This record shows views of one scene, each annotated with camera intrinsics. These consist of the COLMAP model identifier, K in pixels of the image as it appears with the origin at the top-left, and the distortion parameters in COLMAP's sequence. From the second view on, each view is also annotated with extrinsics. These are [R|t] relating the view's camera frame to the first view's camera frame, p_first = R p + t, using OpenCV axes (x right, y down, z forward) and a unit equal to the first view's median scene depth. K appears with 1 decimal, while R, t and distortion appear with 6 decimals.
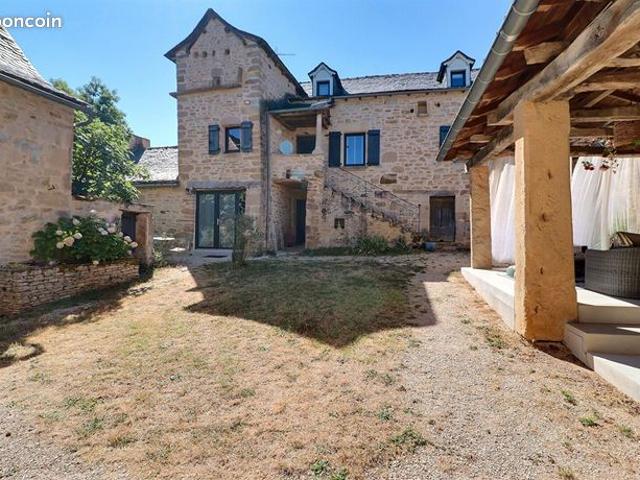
lens RADIAL K [[459.1, 0, 323.0], [0, 459.1, 224.3], [0, 0, 1]] dist [0.002651, 0.003517]
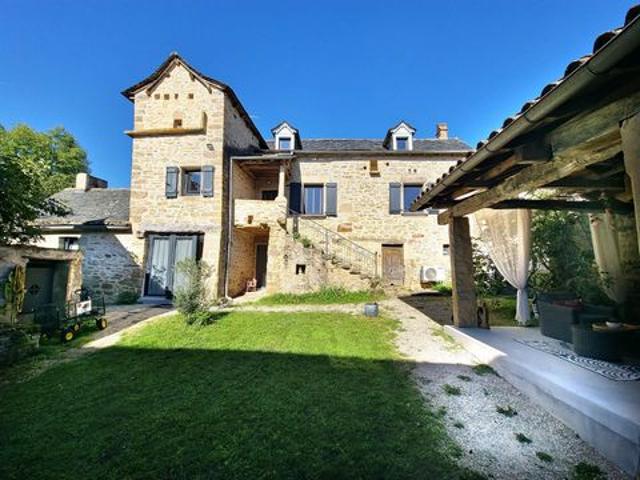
lens RADIAL K [[261.0, 0, 319.6], [0, 261.0, 232.8], [0, 0, 1]] dist [-0.000128, 0.000077]
pose [[0.977168, 0.025611, 0.210917, -0.047104], [-0.009867, 0.997107, -0.075366, -0.038747], [-0.212237, 0.071564, 0.974594, 0.408646]]
